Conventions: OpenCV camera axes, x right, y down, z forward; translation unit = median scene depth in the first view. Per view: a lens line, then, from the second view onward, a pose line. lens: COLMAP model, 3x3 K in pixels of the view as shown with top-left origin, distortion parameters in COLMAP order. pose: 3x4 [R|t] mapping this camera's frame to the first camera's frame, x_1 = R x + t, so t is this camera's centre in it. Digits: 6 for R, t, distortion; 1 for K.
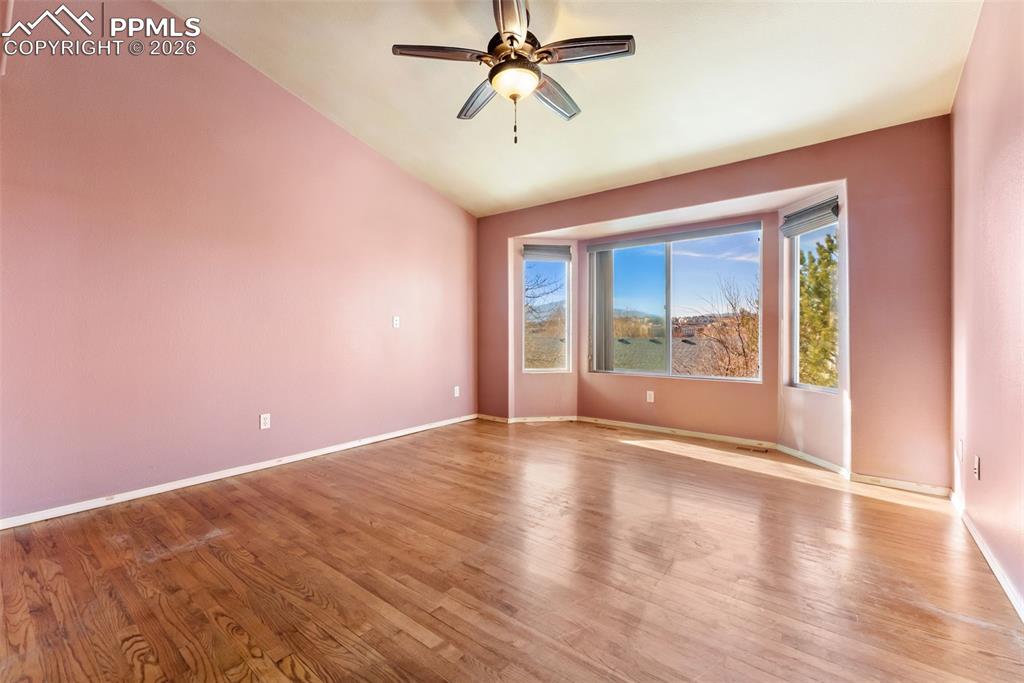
lens RADIAL K [[426.0, 0, 514.1], [0, 426.0, 333.6], [0, 0, 1]] dist [-0.001180, 0.000021]
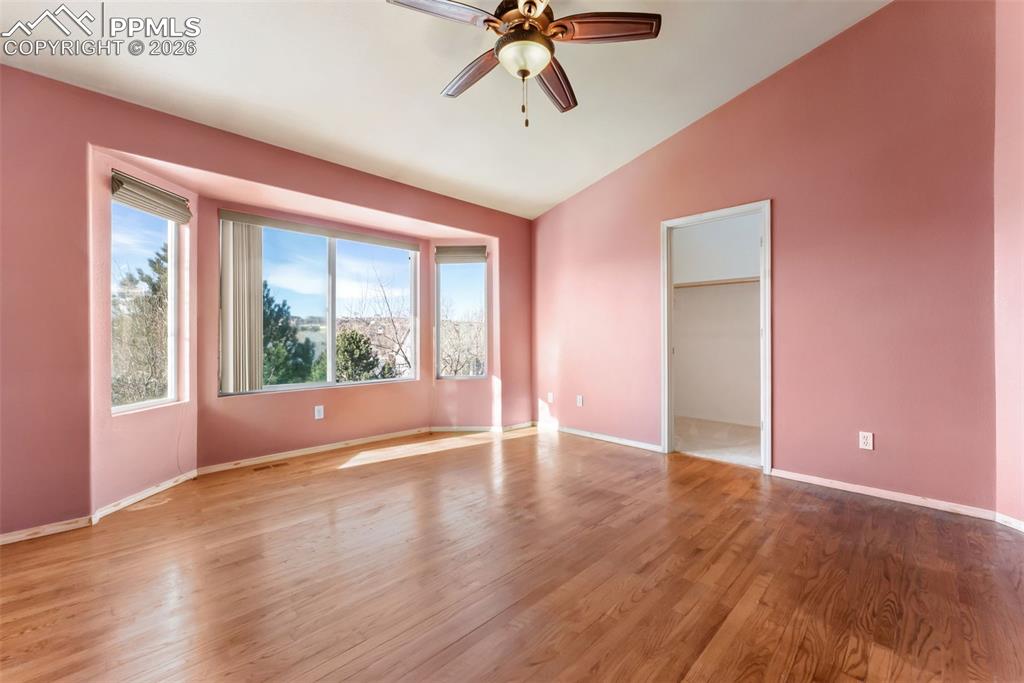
lens RADIAL K [[415.7, 0, 524.1], [0, 415.7, 338.7], [0, 0, 1]] dist [0.000757, 0.000182]
pose [[0.105795, -0.002806, 0.994384, -0.720580], [0.003126, 0.999992, 0.002489, -0.002898], [-0.994383, 0.002846, 0.105803, 0.760126]]
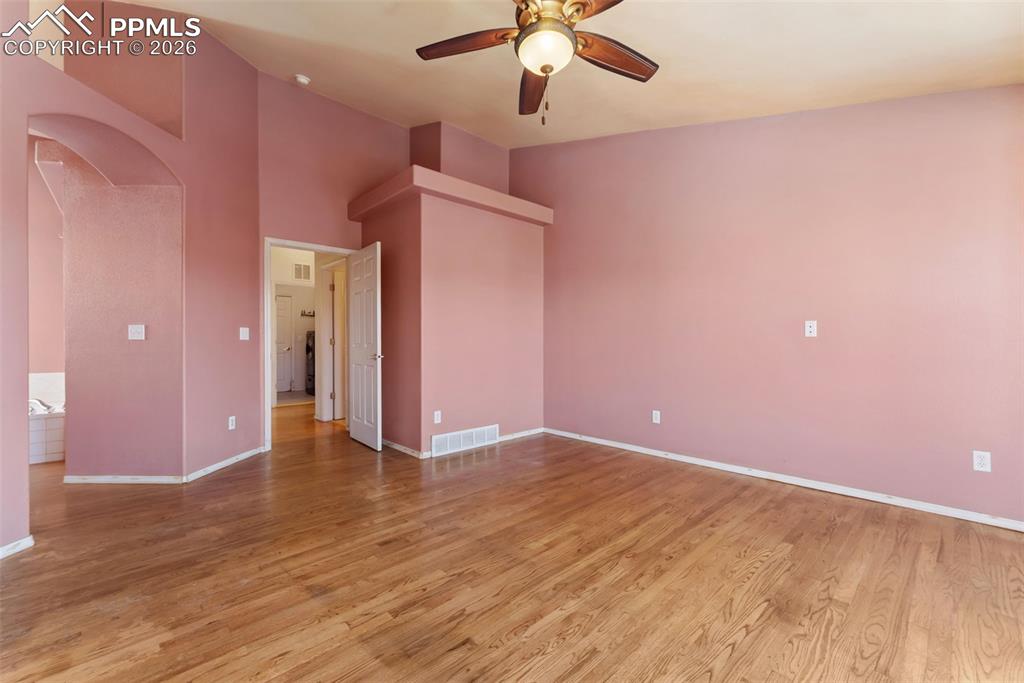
lens RADIAL K [[415.7, 0, 524.1], [0, 415.7, 338.7], [0, 0, 1]] dist [0.000757, 0.000182]
pose [[-0.145089, -0.007644, -0.989389, 0.690012], [0.003612, 0.999959, -0.008256, -0.002927], [0.989412, -0.004772, -0.145056, 0.897890]]
